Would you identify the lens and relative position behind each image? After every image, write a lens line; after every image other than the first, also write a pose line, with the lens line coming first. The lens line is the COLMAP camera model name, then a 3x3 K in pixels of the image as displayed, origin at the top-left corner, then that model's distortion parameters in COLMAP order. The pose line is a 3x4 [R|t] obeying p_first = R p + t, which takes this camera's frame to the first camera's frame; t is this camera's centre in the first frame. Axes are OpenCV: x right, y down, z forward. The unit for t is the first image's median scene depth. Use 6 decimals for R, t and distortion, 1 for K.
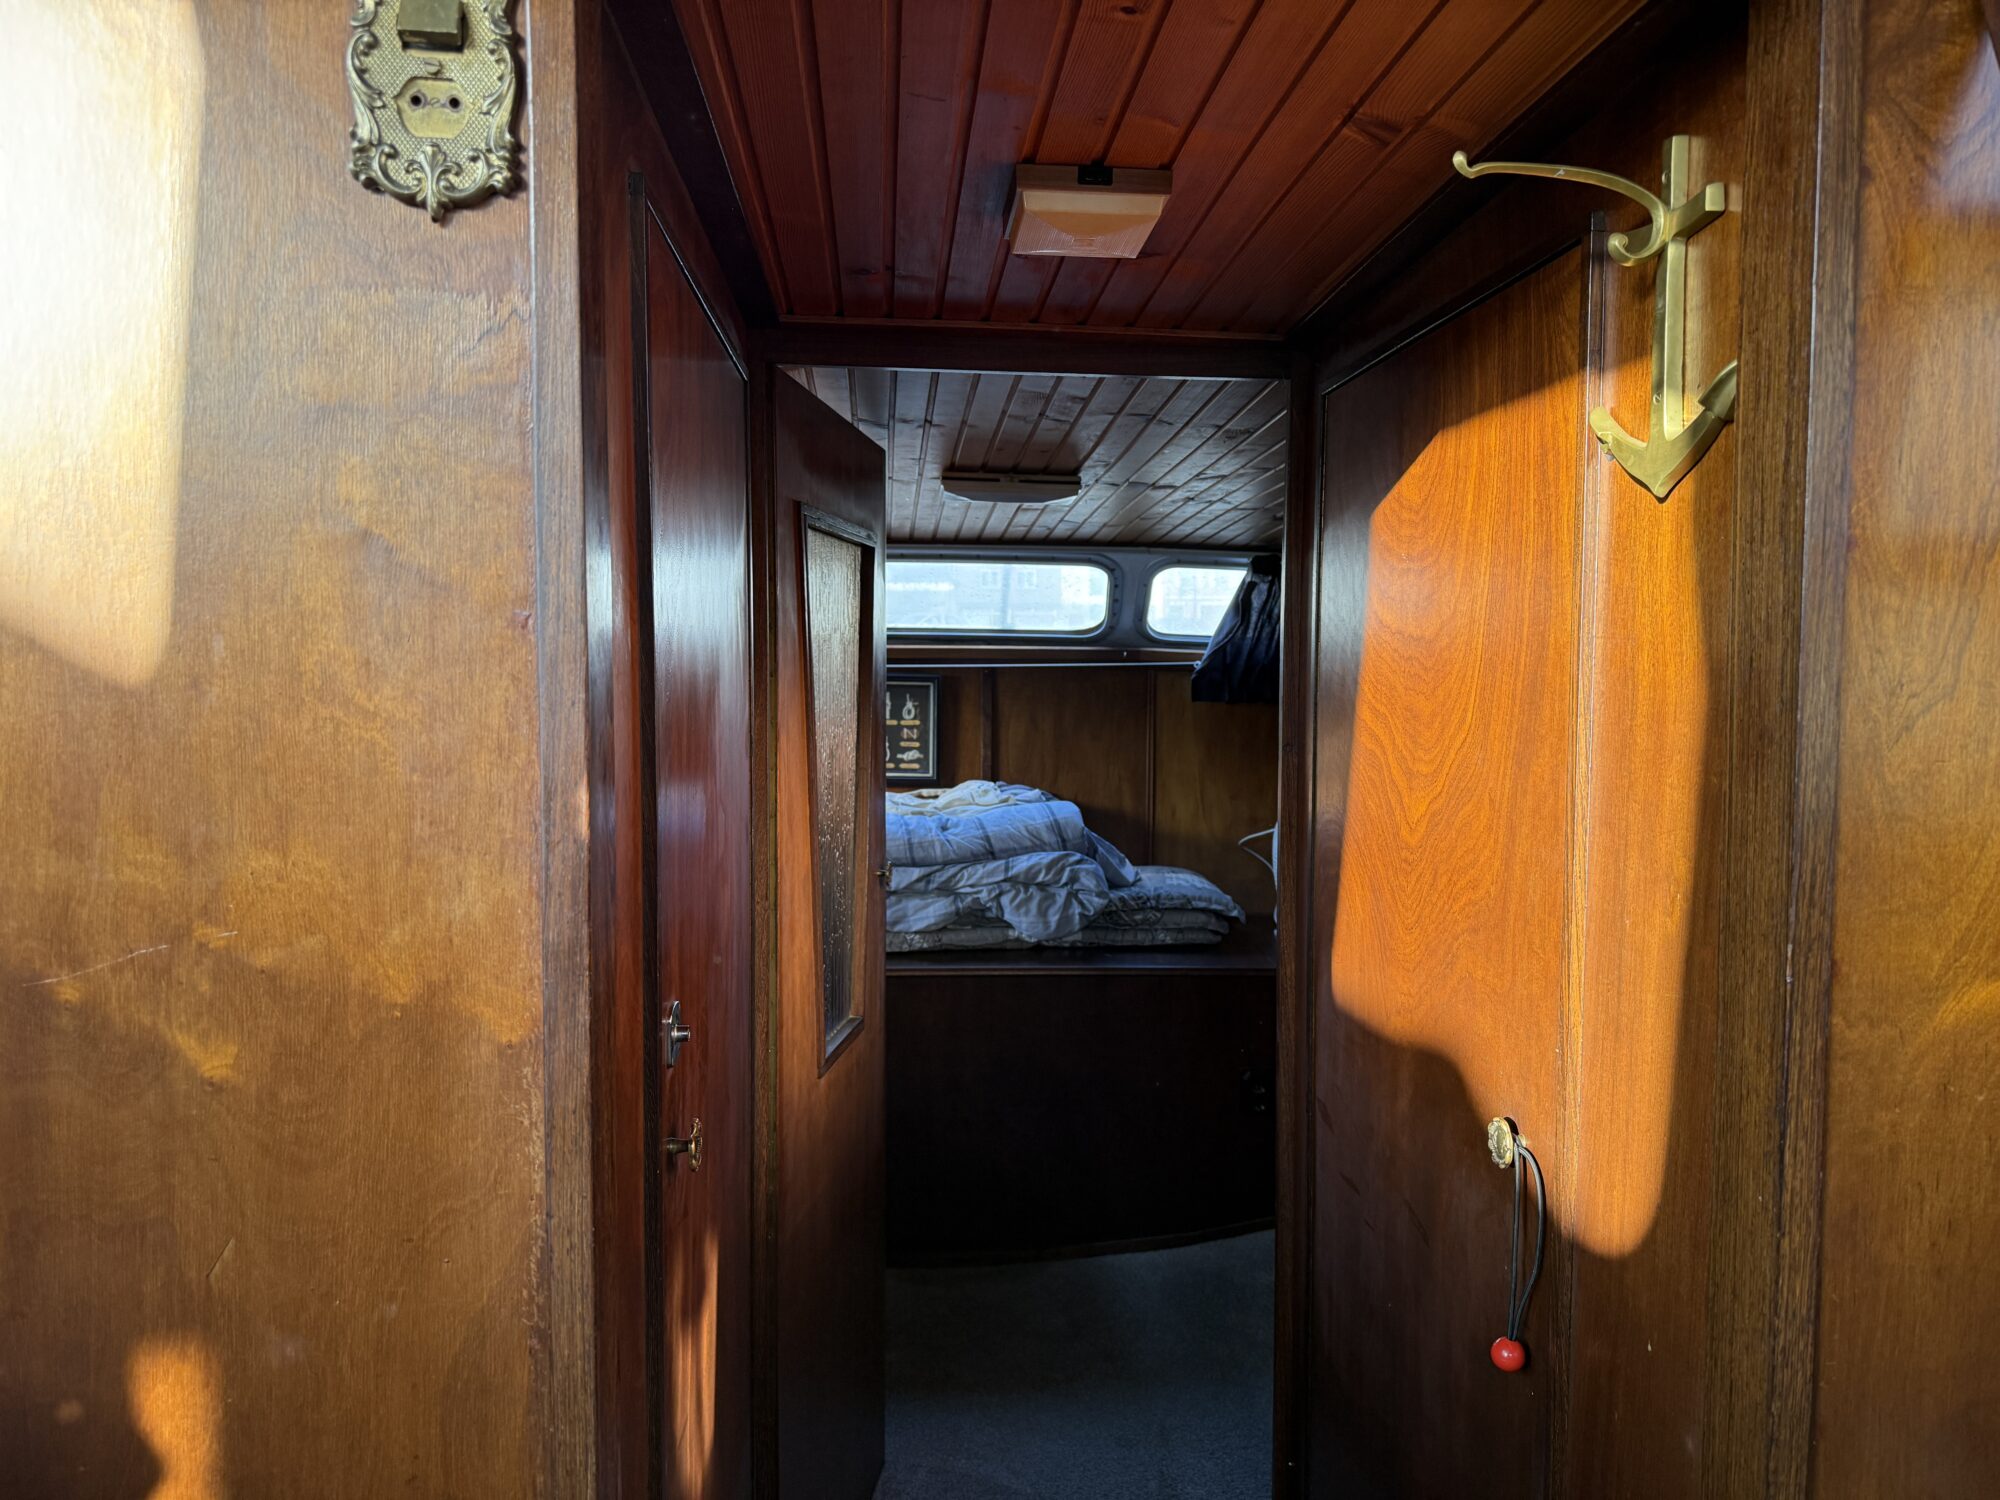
lens RADIAL K [[1386.4, 0, 1000.0], [0, 1386.4, 750.0], [0, 0, 1]] dist [0.150074, -0.055873]
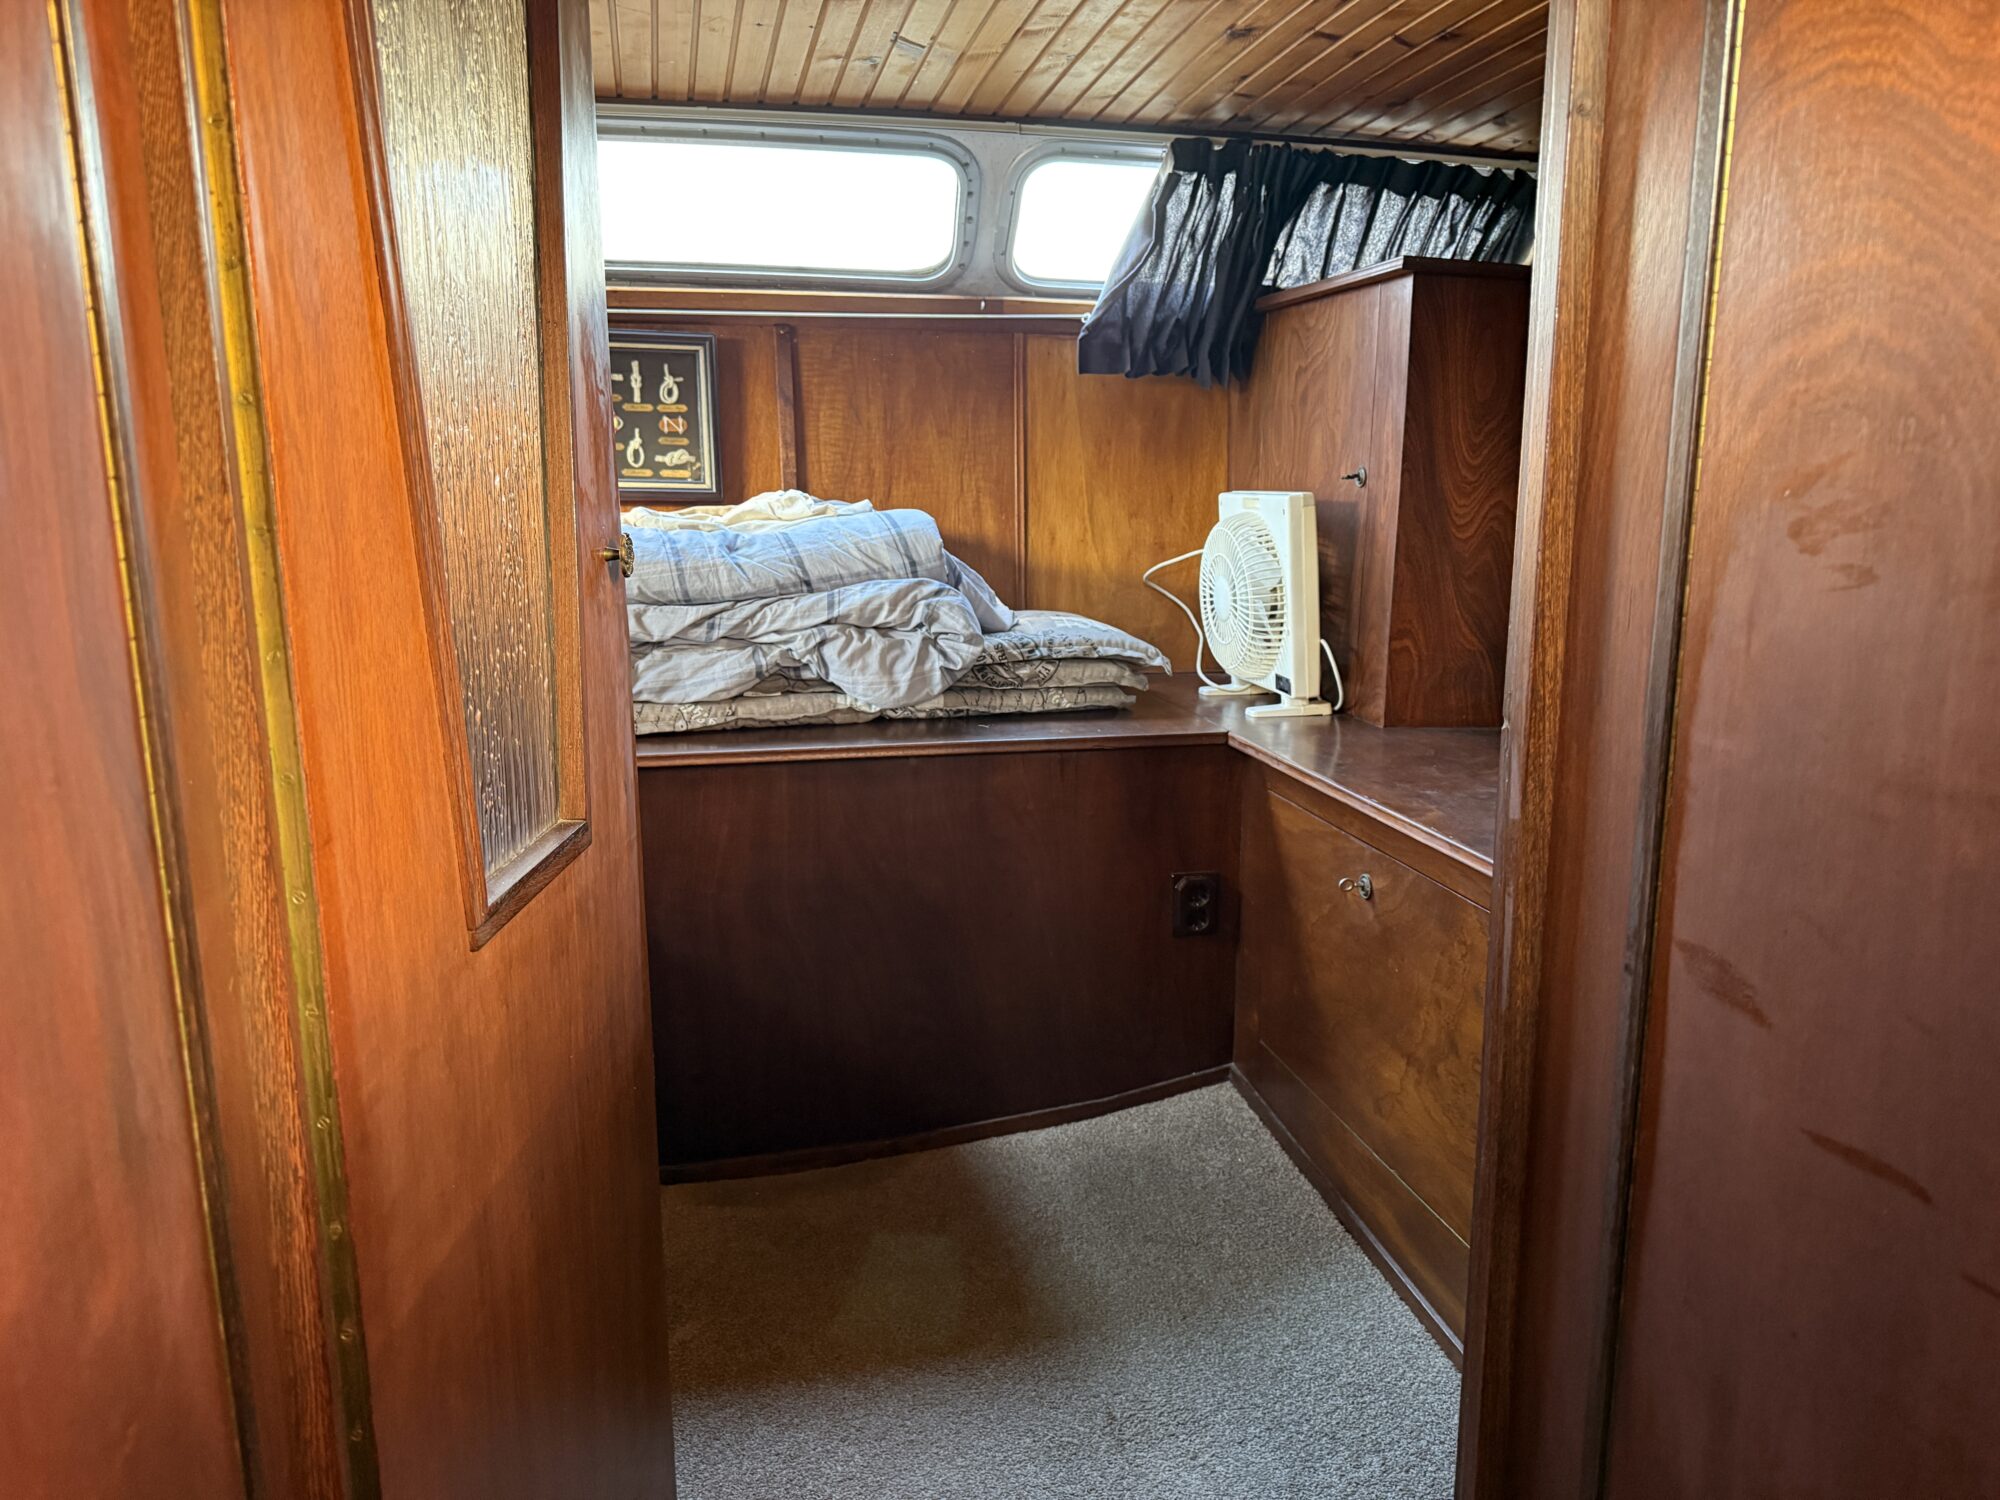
lens RADIAL K [[1386.4, 0, 1000.0], [0, 1386.4, 750.0], [0, 0, 1]] dist [0.150074, -0.055873]
pose [[0.988466, -0.038333, 0.146509, -0.015340], [0.018868, 0.991069, 0.132006, 0.067086], [-0.150260, -0.127719, 0.980362, 0.317846]]
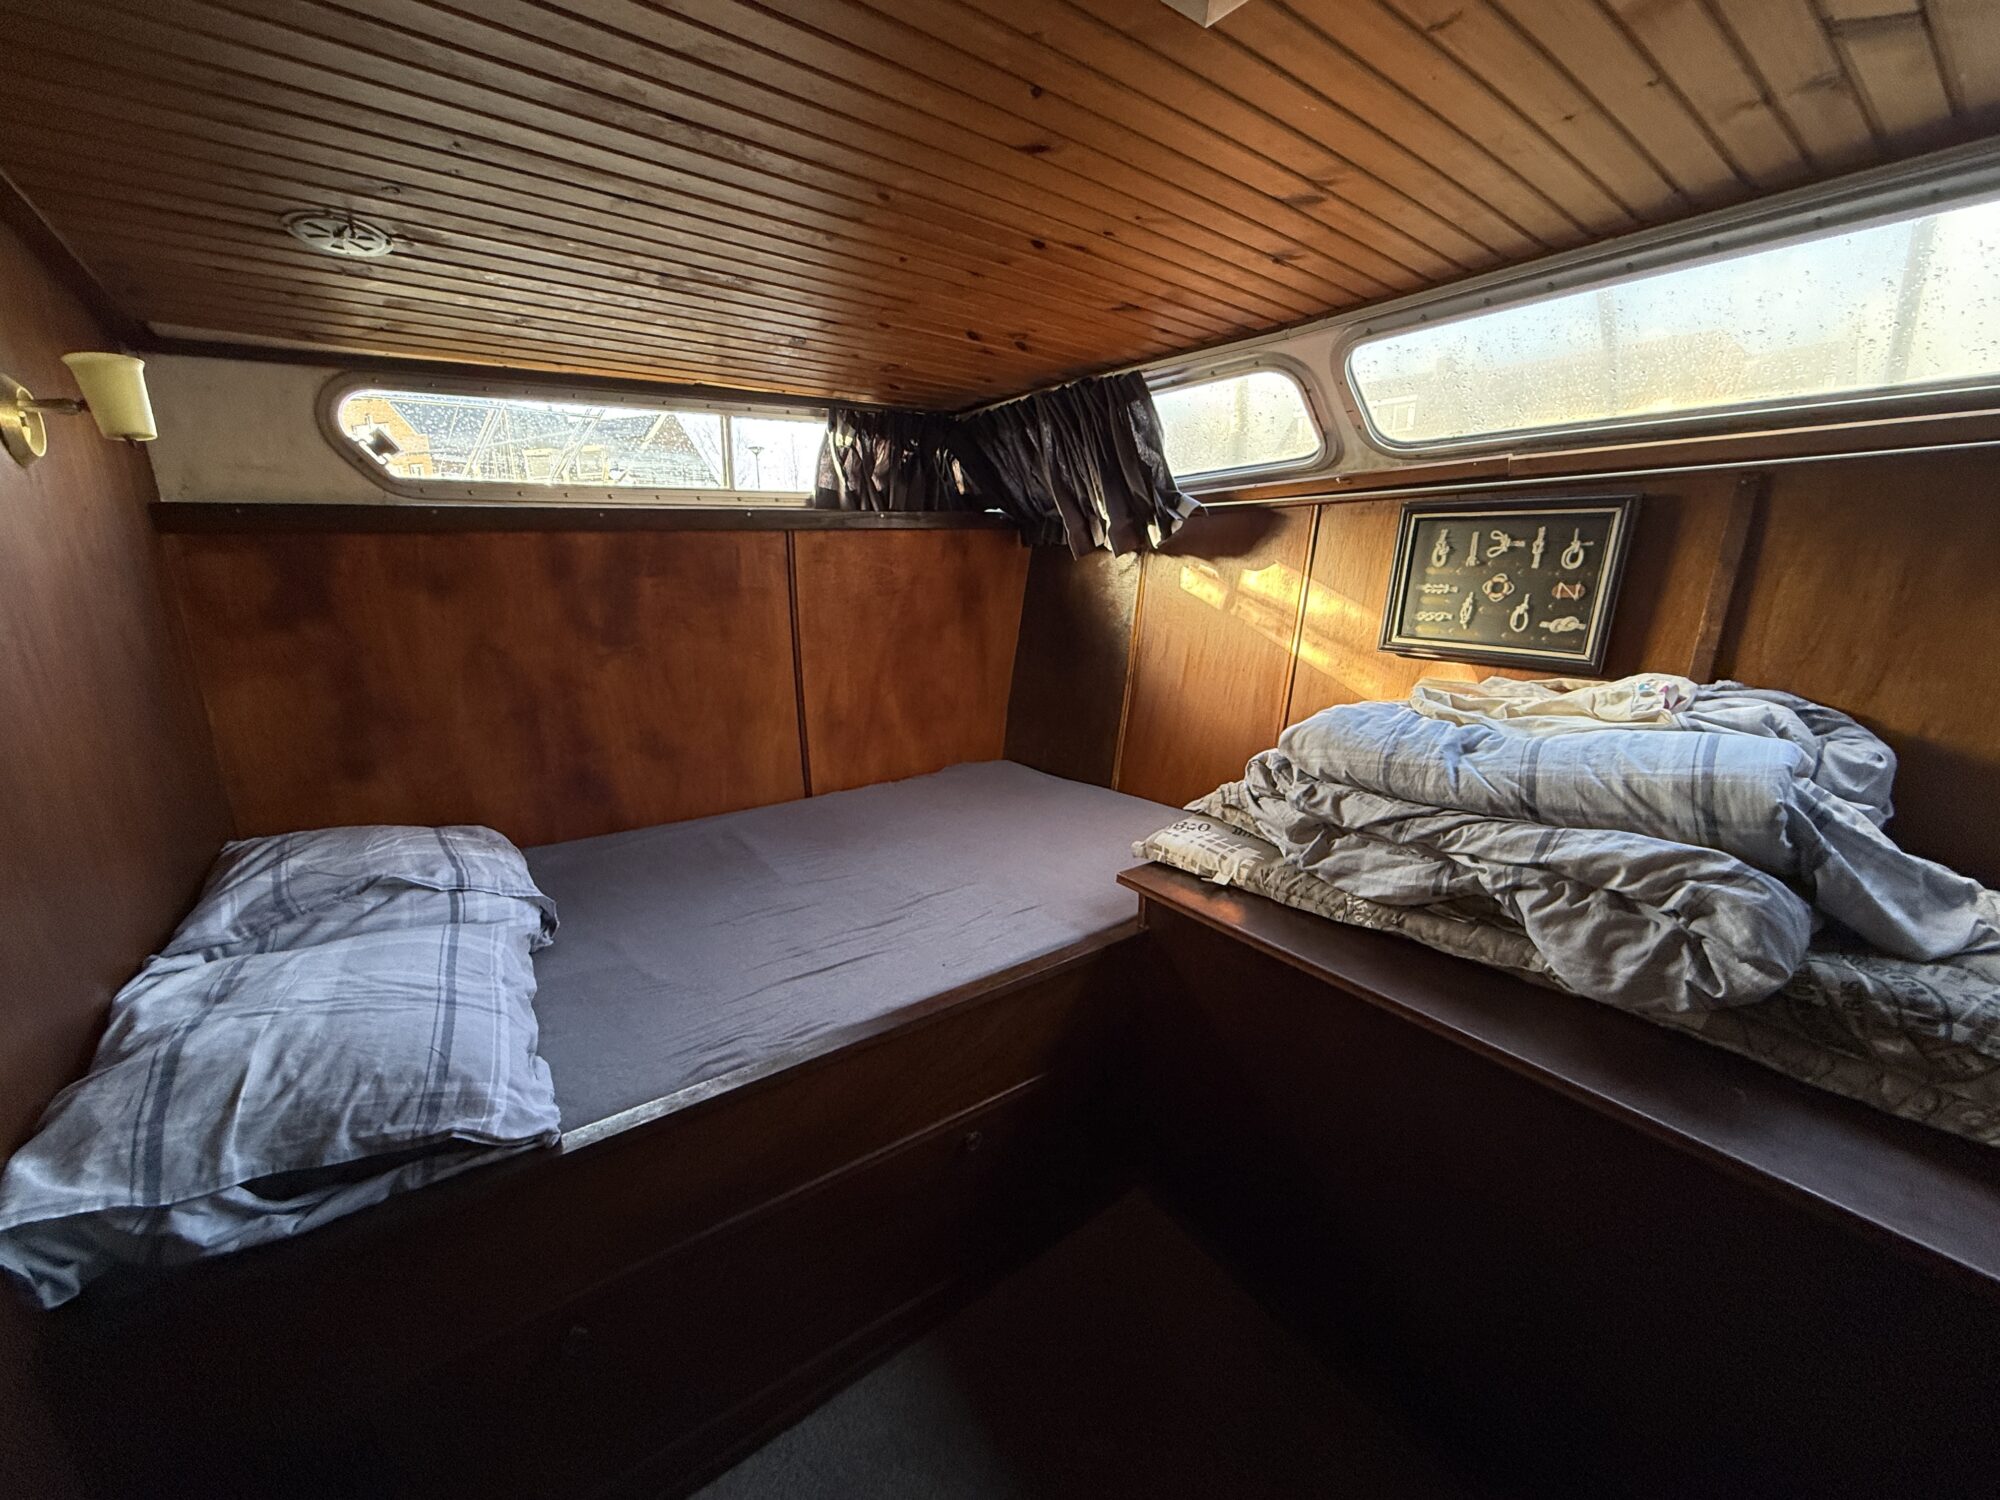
lens RADIAL K [[798.1, 0, 990.0], [0, 798.1, 755.1], [0, 0, 1]] dist [0.001195, -0.000133]
pose [[0.515726, 0.200656, -0.832925, 0.142338], [-0.042213, 0.976958, 0.209217, -0.004118], [0.855713, -0.072738, 0.512313, 0.654156]]
